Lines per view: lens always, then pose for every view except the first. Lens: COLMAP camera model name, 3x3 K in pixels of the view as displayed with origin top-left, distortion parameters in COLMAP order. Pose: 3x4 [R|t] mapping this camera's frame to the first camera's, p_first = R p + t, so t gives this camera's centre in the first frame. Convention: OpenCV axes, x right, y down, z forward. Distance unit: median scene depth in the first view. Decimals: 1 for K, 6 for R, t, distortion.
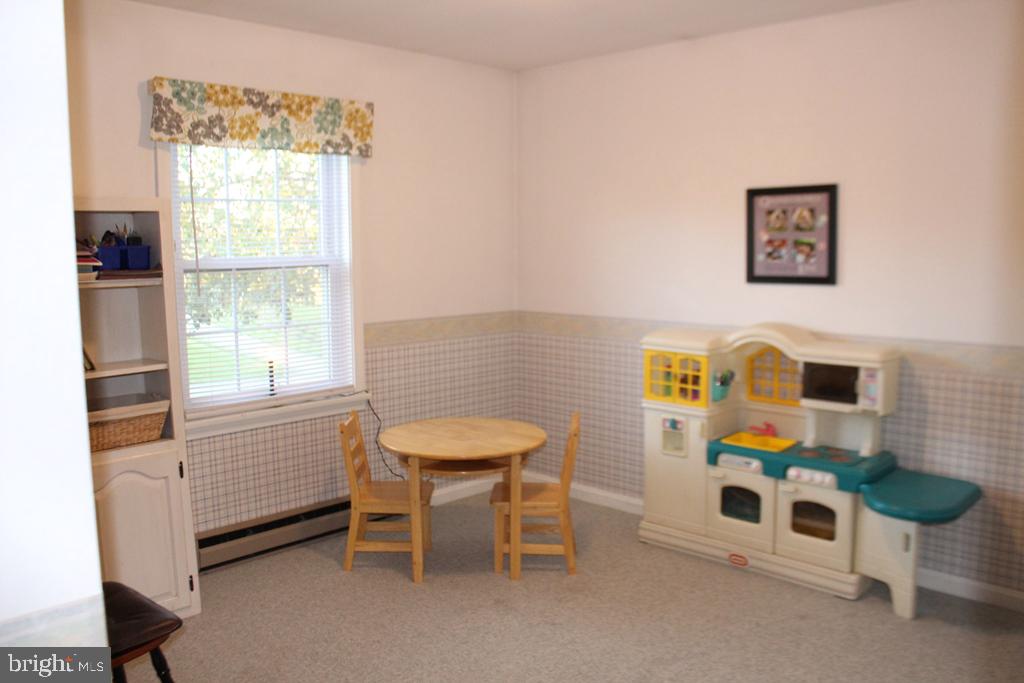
lens RADIAL K [[847.3, 0, 502.6], [0, 847.3, 339.7], [0, 0, 1]] dist [-0.155537, 0.133859]
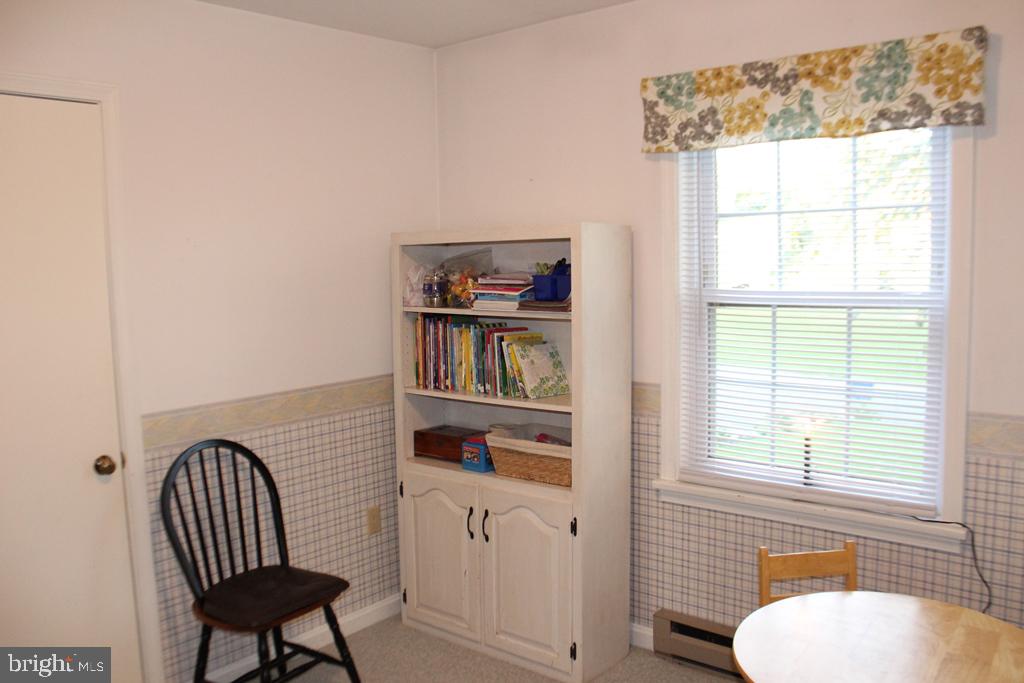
lens RADIAL K [[847.3, 0, 502.6], [0, 847.3, 339.7], [0, 0, 1]] dist [-0.155537, 0.133859]
pose [[0.078197, 0.107502, -0.991125, 0.419635], [-0.090288, 0.990847, 0.100348, -0.110011], [0.992841, 0.081640, 0.087187, 0.715752]]
